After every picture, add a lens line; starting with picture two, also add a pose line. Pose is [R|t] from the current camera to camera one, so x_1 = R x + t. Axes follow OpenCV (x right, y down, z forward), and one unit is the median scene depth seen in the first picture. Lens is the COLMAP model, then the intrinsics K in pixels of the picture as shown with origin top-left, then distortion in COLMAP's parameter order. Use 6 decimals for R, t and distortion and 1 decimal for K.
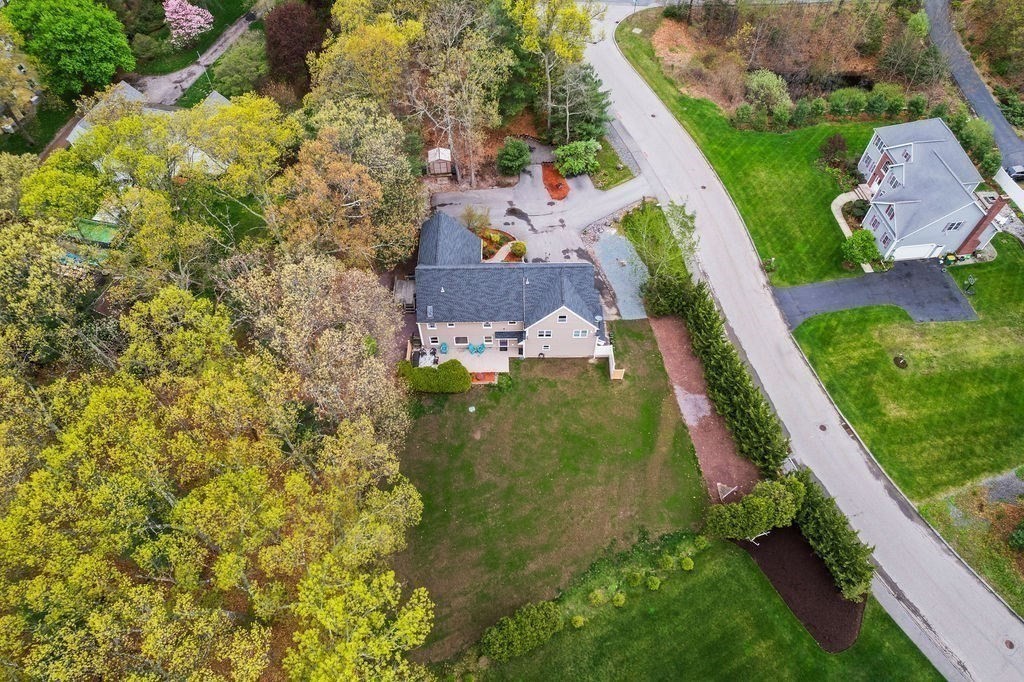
lens RADIAL K [[645.8, 0, 512.0], [0, 645.8, 341.0], [0, 0, 1]] dist [-0.001071, 0.005486]
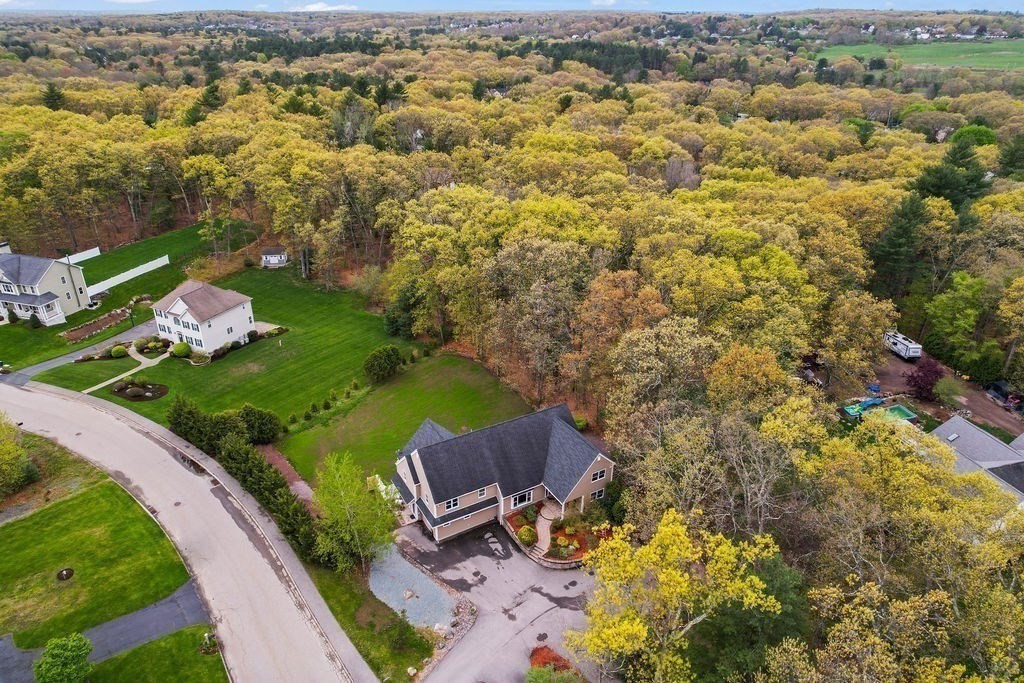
lens RADIAL K [[645.8, 0, 512.0], [0, 645.8, 341.5], [0, 0, 1]] dist [-0.001071, 0.005486]
pose [[-0.863776, 0.242094, -0.441907, 0.357207], [-0.405714, 0.185929, 0.894889, -0.988054], [0.298810, 0.952271, -0.062380, 0.851751]]
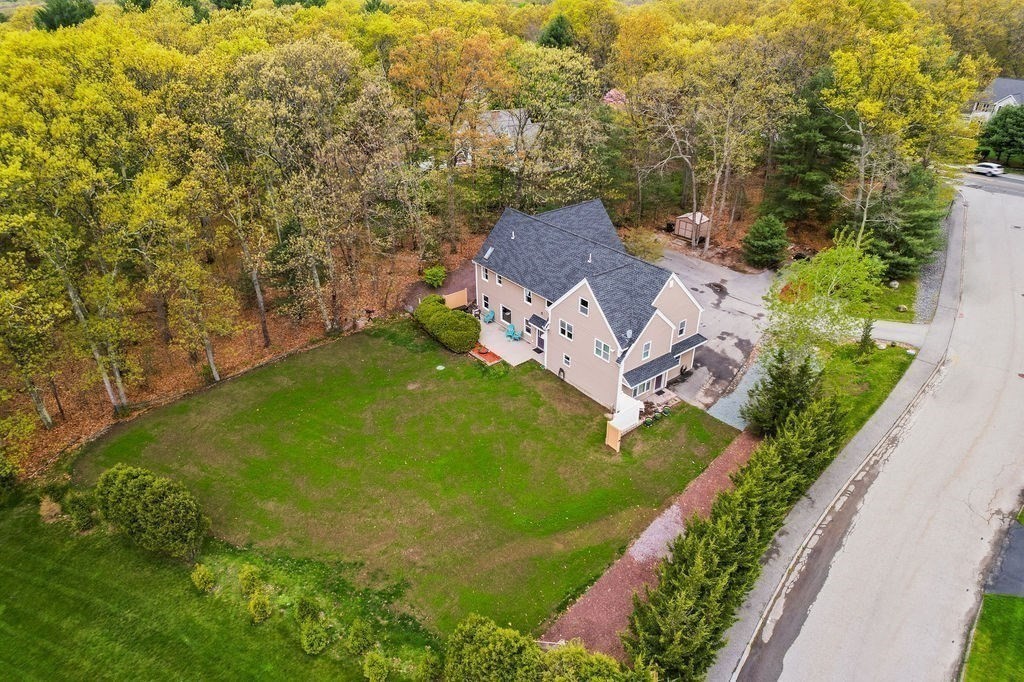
lens RADIAL K [[645.8, 0, 512.0], [0, 645.8, 341.0], [0, 0, 1]] dist [-0.001071, 0.005486]
pose [[0.610570, 0.400372, -0.683305, 0.455312], [-0.644758, 0.752314, -0.135319, 0.119444], [0.459882, 0.523188, 0.717484, 0.434642]]
